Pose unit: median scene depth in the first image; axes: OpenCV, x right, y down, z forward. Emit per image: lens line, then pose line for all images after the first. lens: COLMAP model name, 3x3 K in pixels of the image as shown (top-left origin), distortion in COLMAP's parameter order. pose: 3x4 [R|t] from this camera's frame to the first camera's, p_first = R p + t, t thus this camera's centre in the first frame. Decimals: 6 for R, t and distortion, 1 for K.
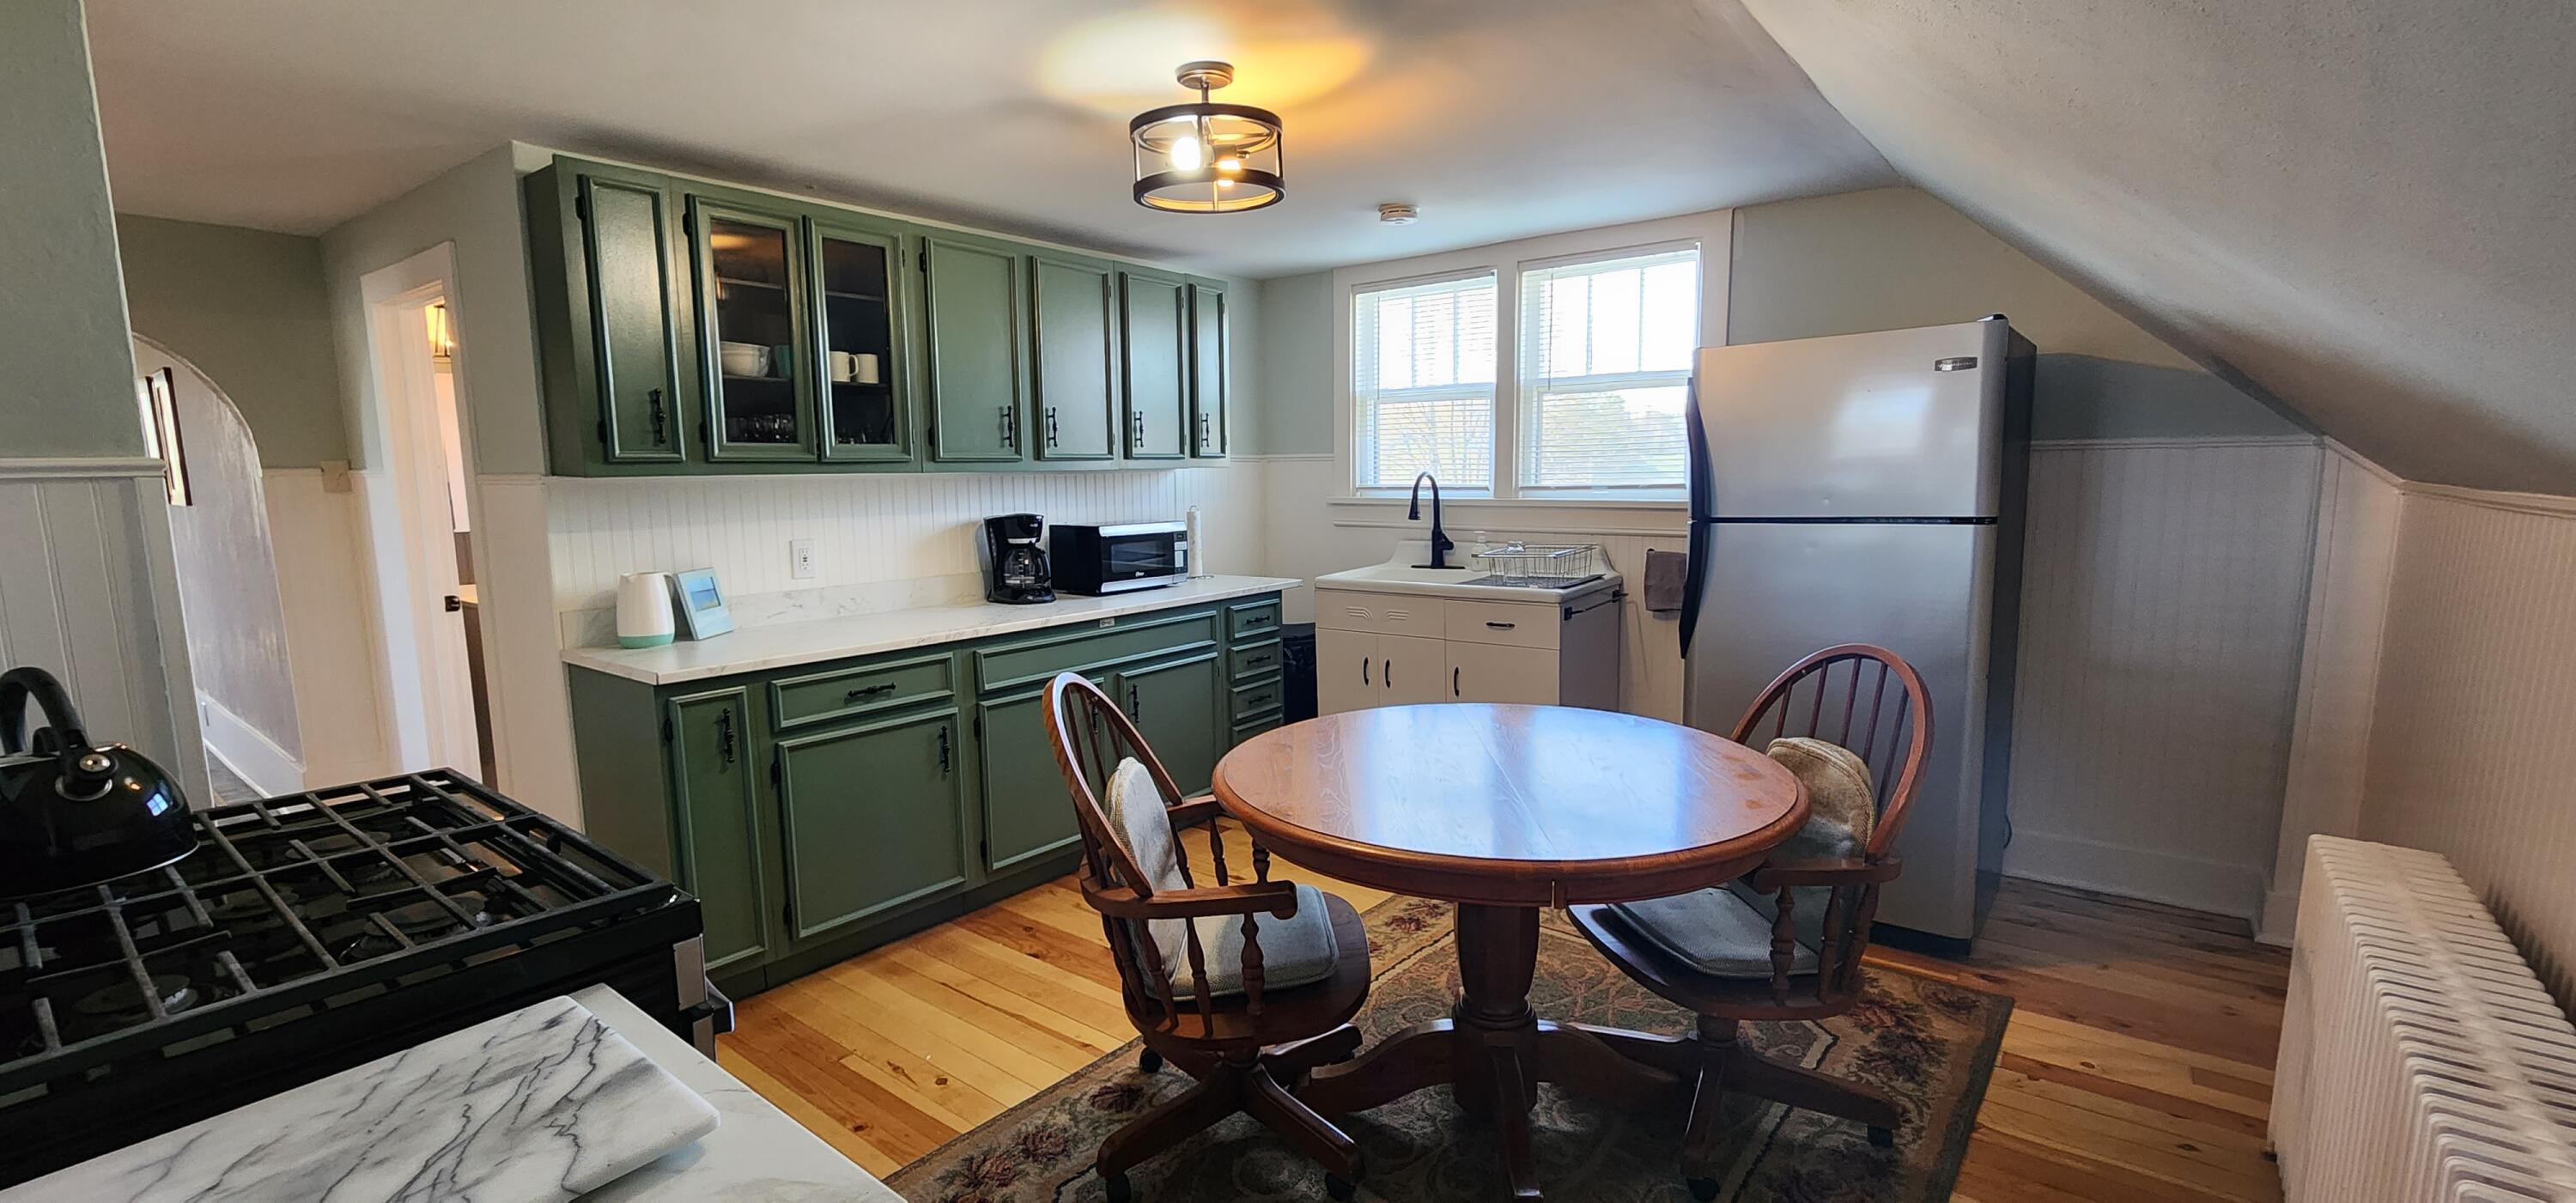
lens RADIAL K [[1060.5, 0, 1294.0], [0, 1060.5, 609.4], [0, 0, 1]] dist [-0.004344, -0.000424]
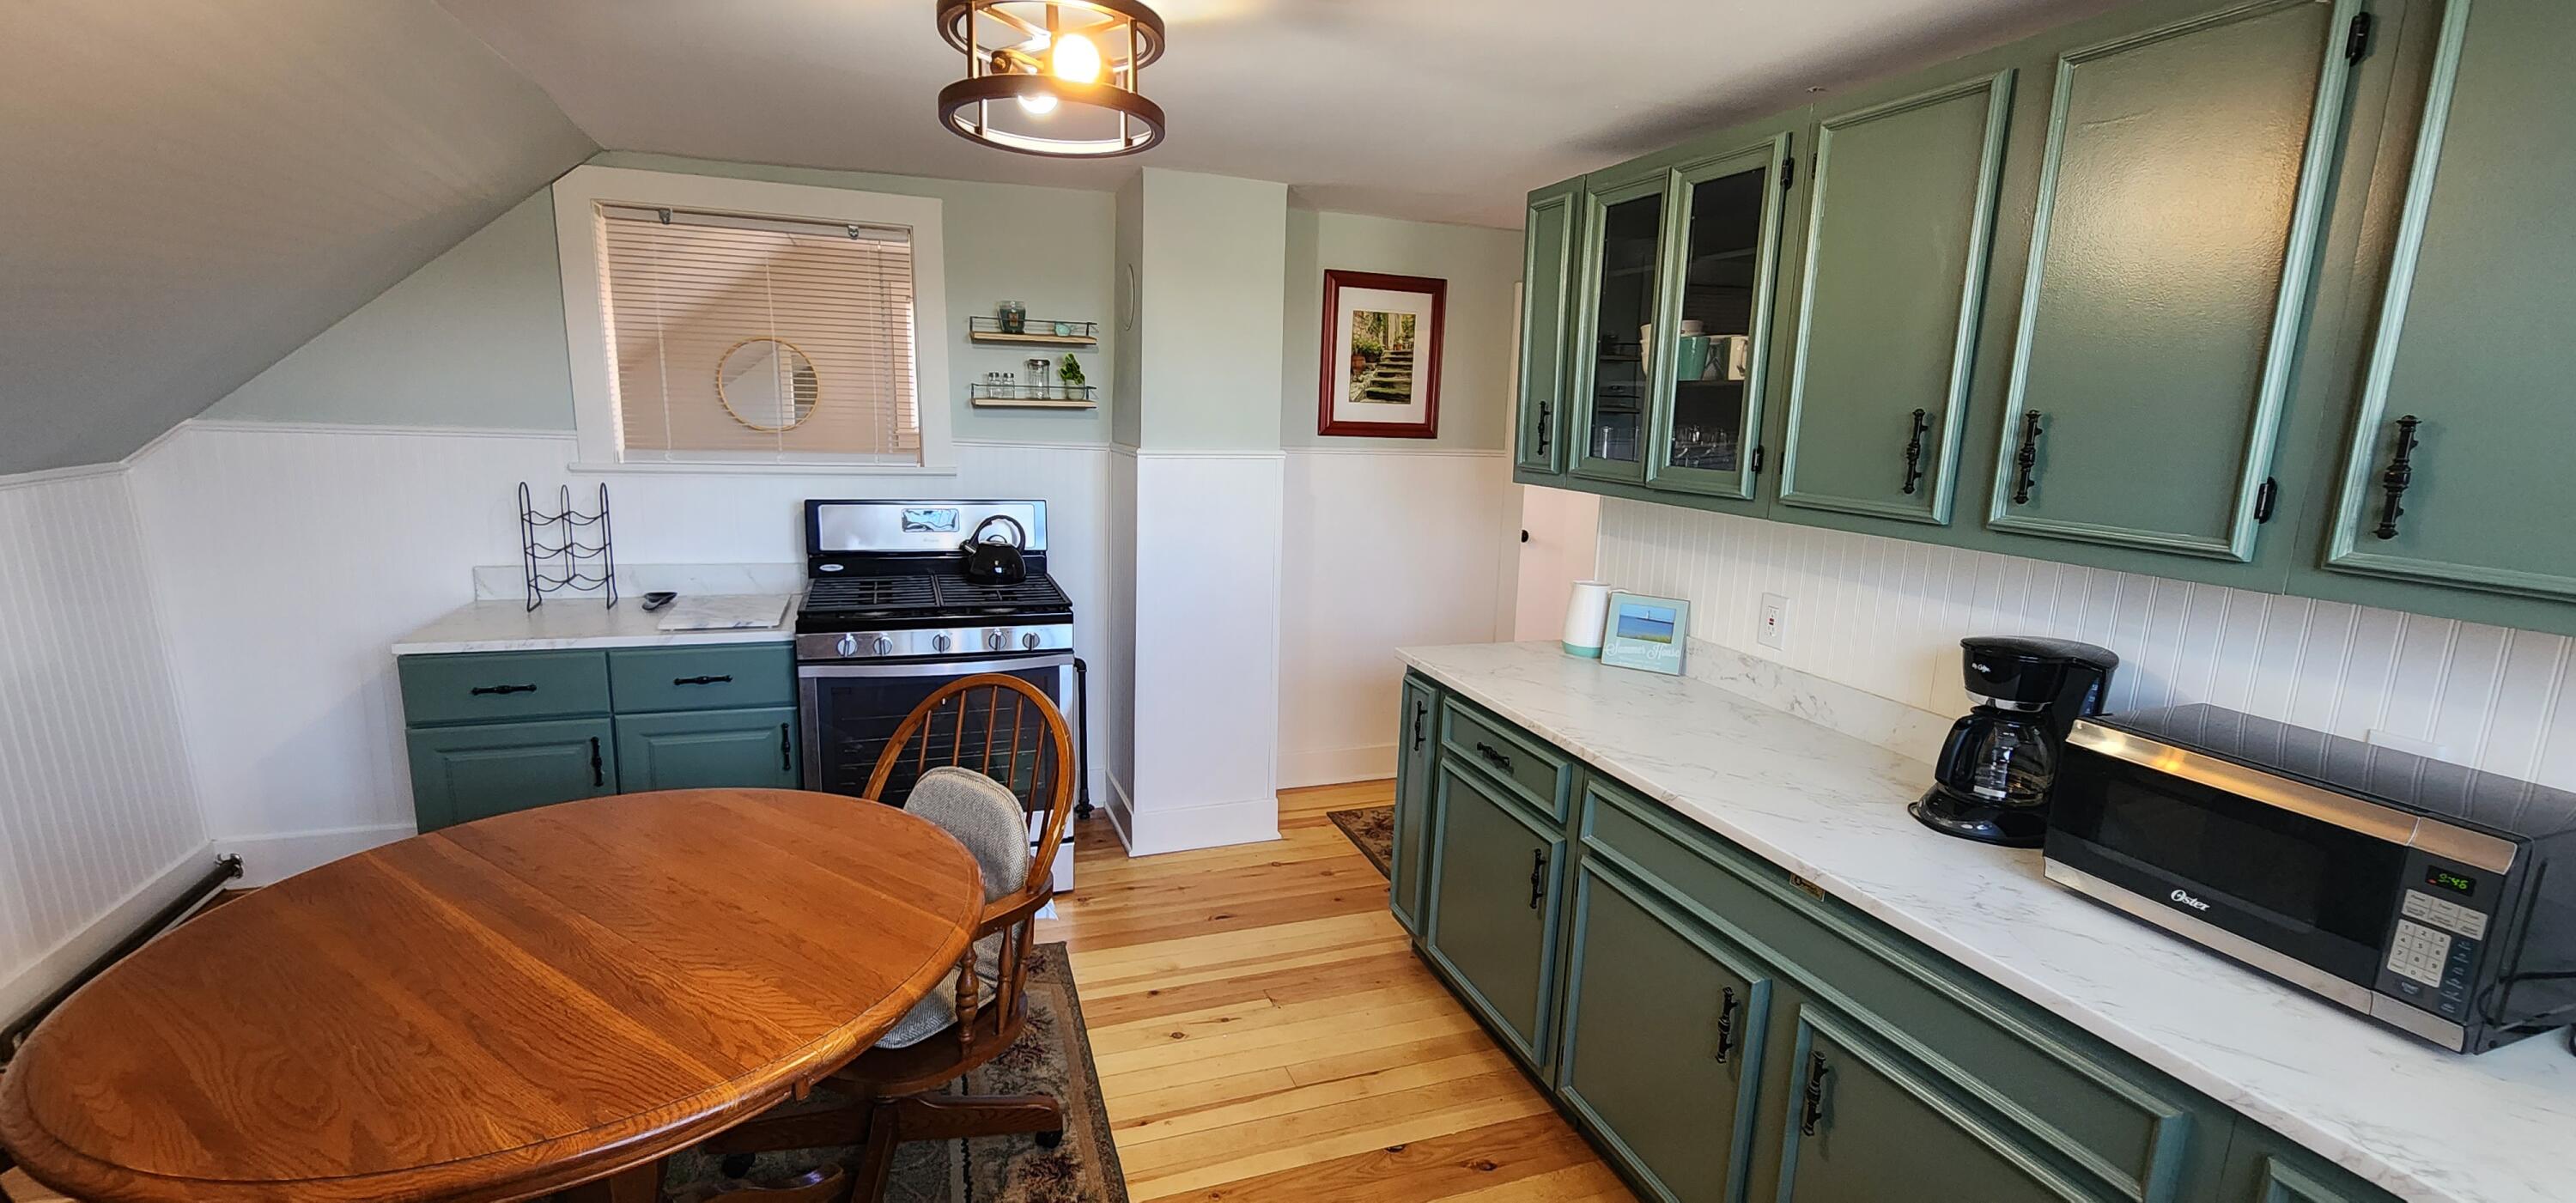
lens RADIAL K [[1060.5, 0, 1294.0], [0, 1060.5, 609.4], [0, 0, 1]] dist [-0.004344, -0.000424]
pose [[-0.523930, 0.158980, -0.836793, 0.282300], [-0.136175, 0.954156, 0.266539, -0.178795], [0.840805, 0.253598, -0.478262, 0.931357]]
